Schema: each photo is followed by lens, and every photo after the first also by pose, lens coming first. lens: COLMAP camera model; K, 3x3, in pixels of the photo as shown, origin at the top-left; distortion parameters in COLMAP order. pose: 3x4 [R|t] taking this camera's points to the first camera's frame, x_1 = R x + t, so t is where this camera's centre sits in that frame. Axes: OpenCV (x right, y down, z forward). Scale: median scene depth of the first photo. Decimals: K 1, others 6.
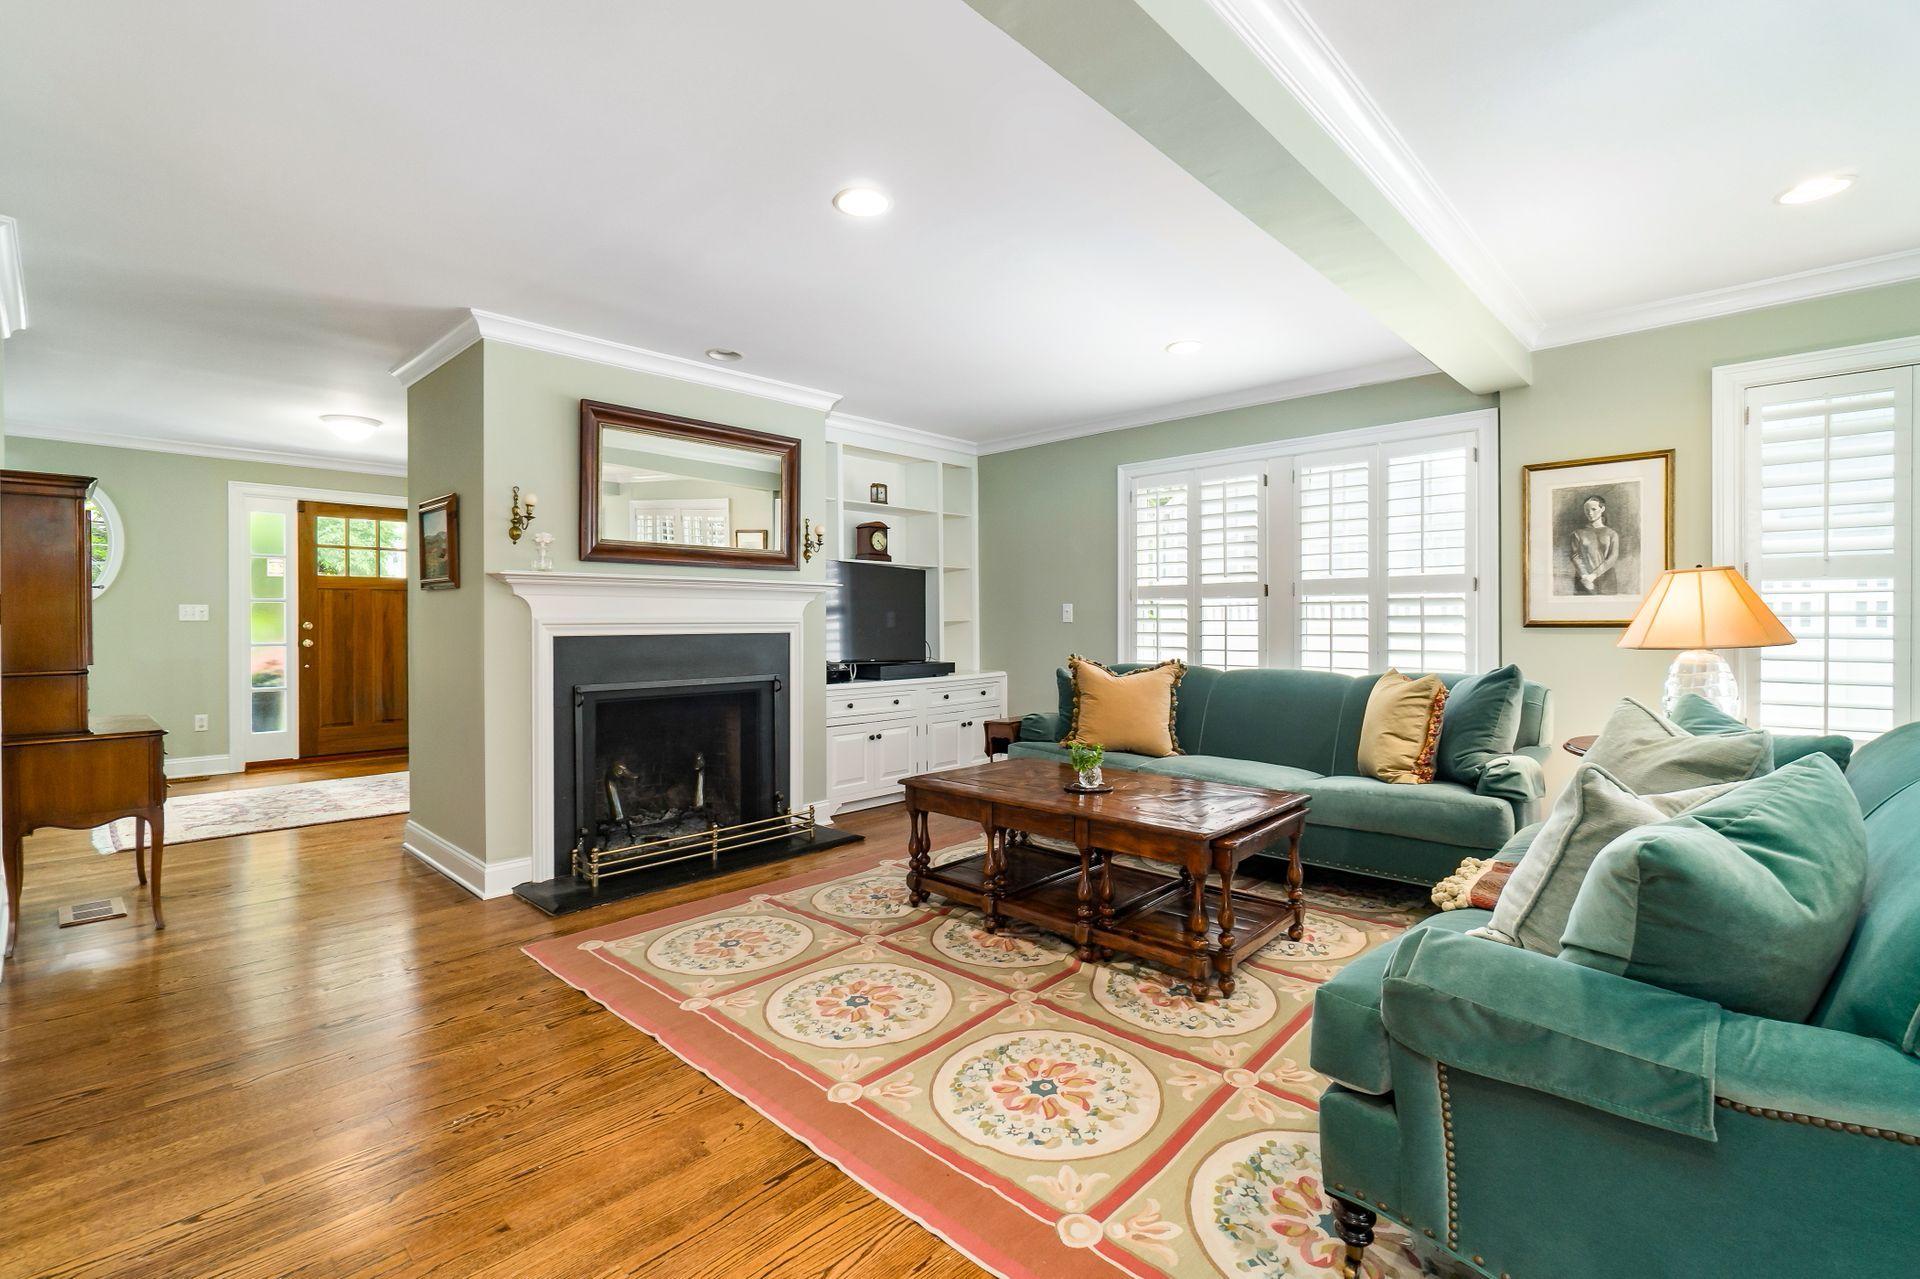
lens RADIAL K [[857.0, 0, 951.0], [0, 857.0, 634.8], [0, 0, 1]] dist [-0.001350, 0.000029]
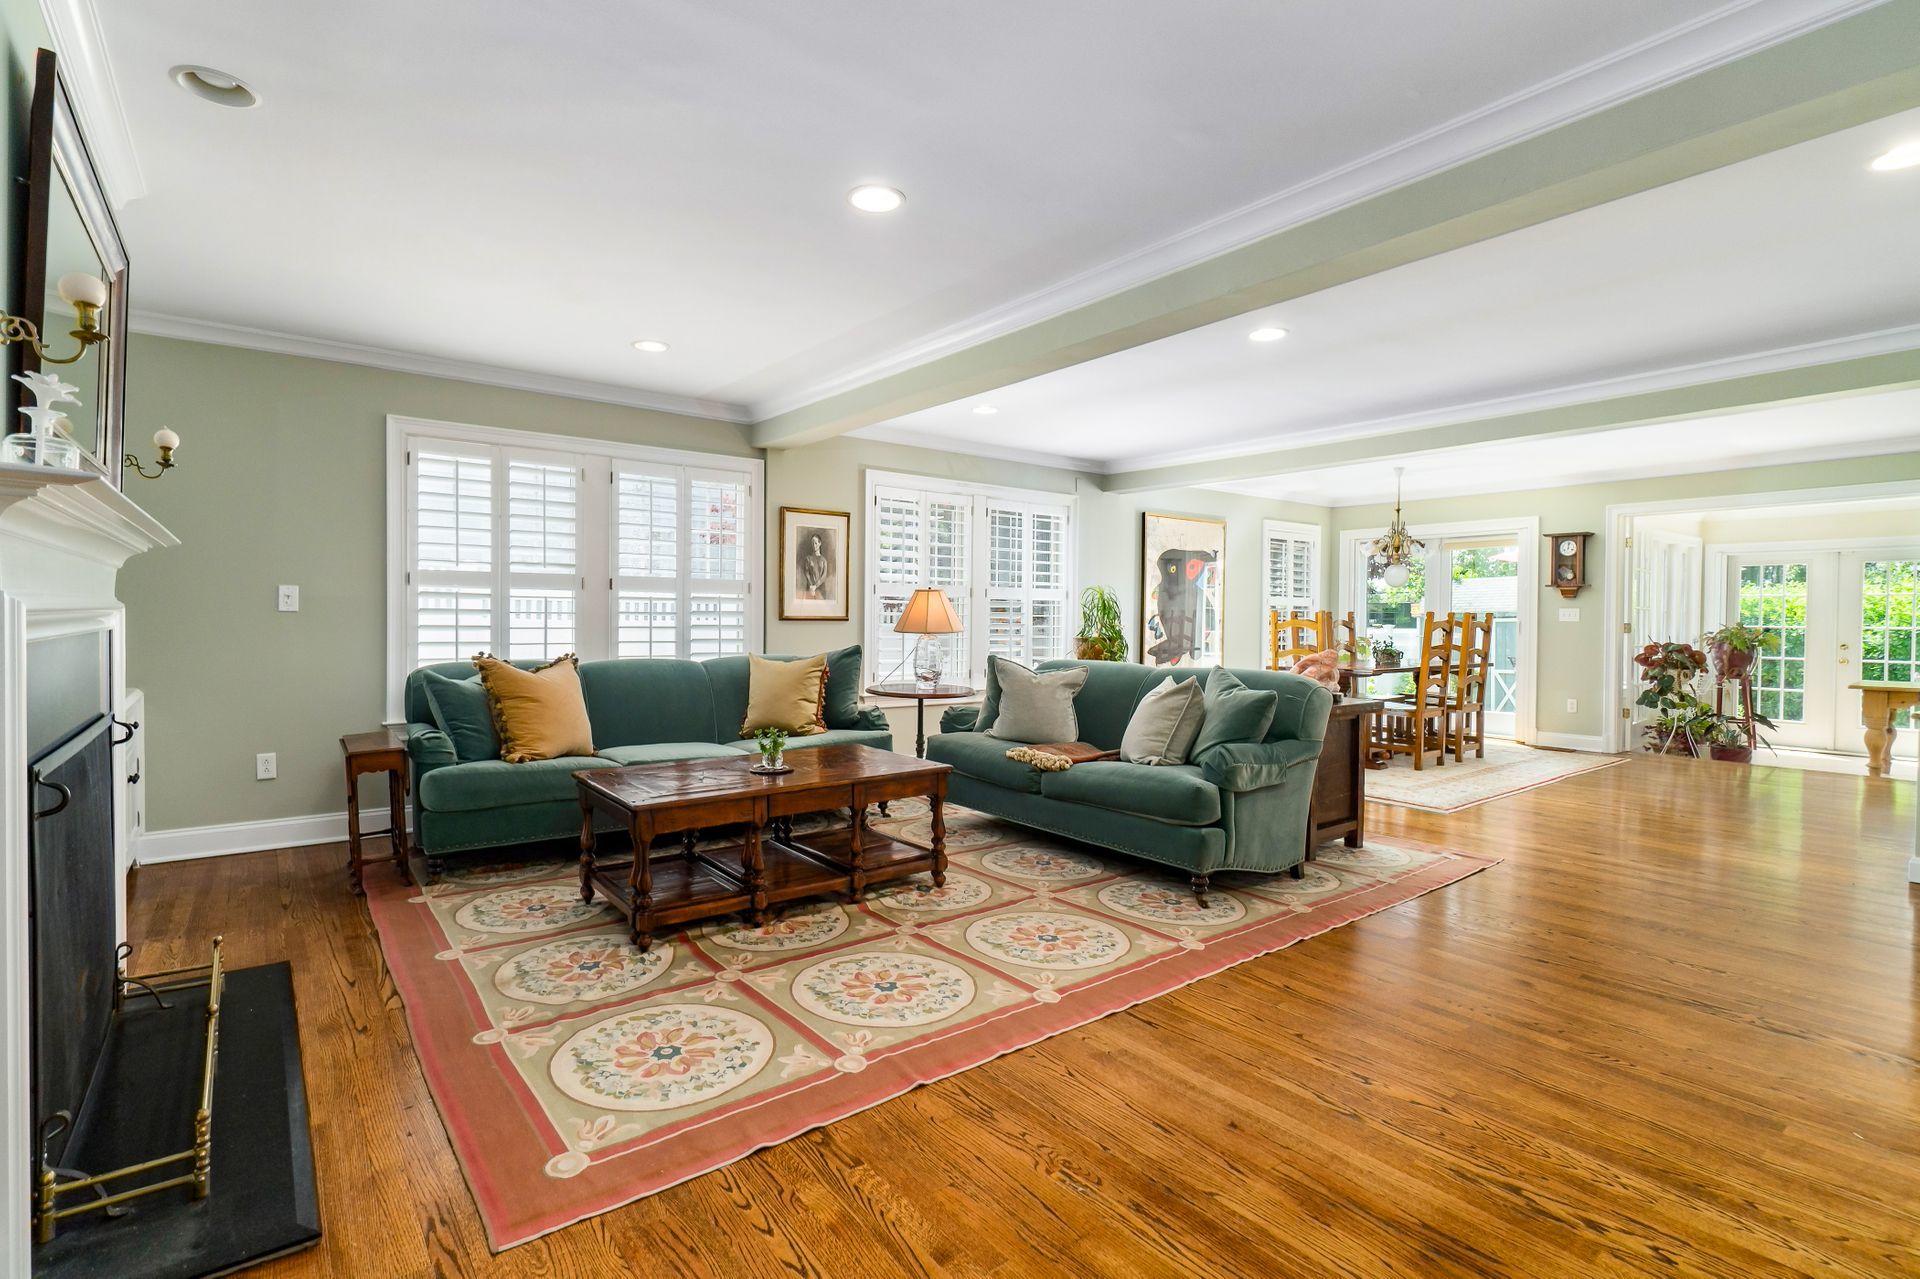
lens RADIAL K [[885.6, 0, 962.5], [0, 885.6, 633.0], [0, 0, 1]] dist [-0.009669, -0.000357]
pose [[0.143052, -0.008979, 0.989674, -0.832872], [0.008227, 0.999935, 0.007883, 0.002879], [-0.989681, 0.007014, 0.143117, 0.561916]]
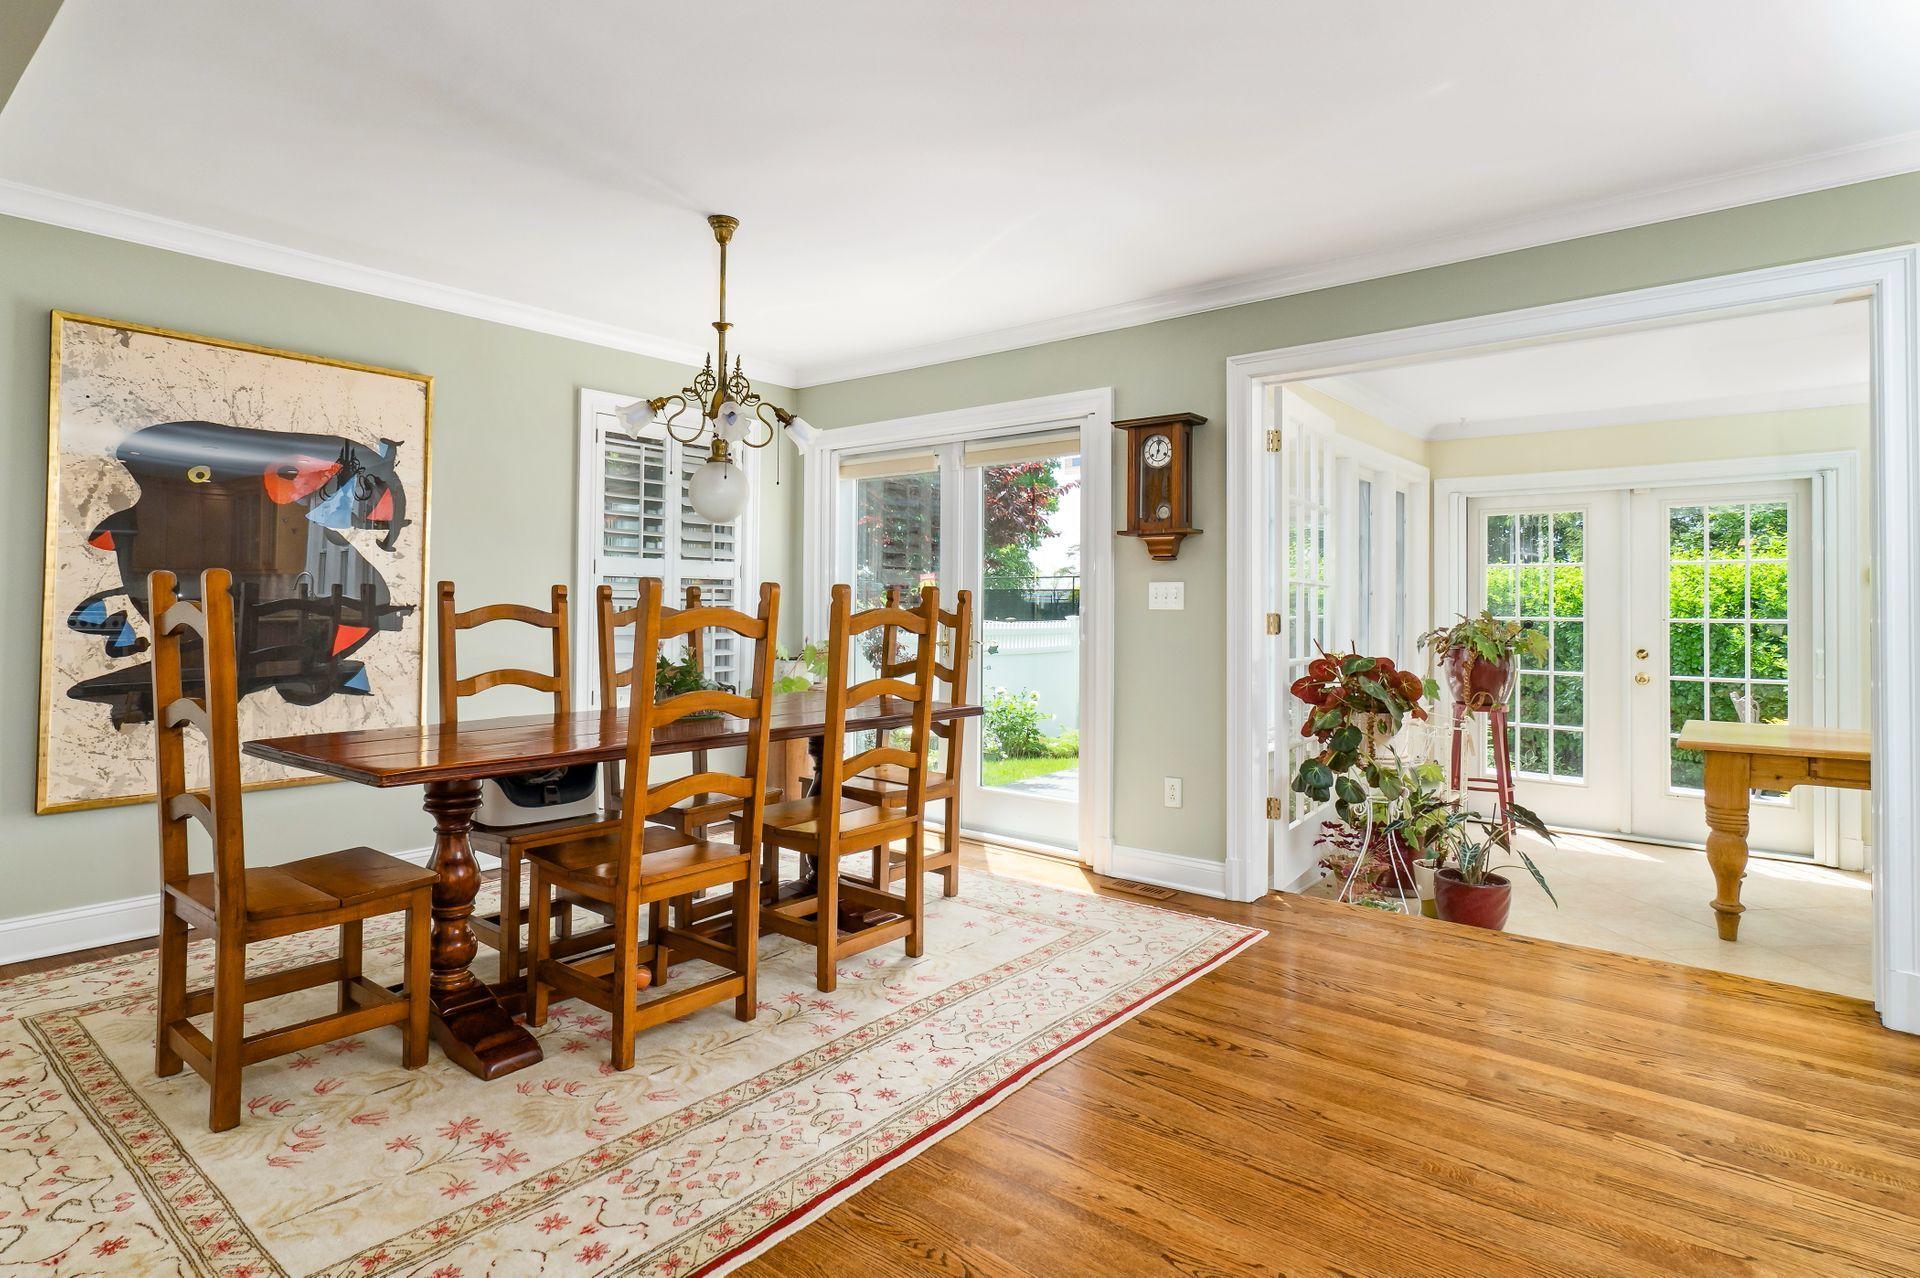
lens RADIAL K [[1003.2, 0, 933.6], [0, 1003.2, 578.1], [0, 0, 1]] dist [-0.019207, 0.000958]
pose [[-0.067611, 0.036454, 0.997046, 0.541156], [0.008744, 0.999316, -0.035944, 0.007000], [-0.997673, 0.006287, -0.067884, -0.357764]]
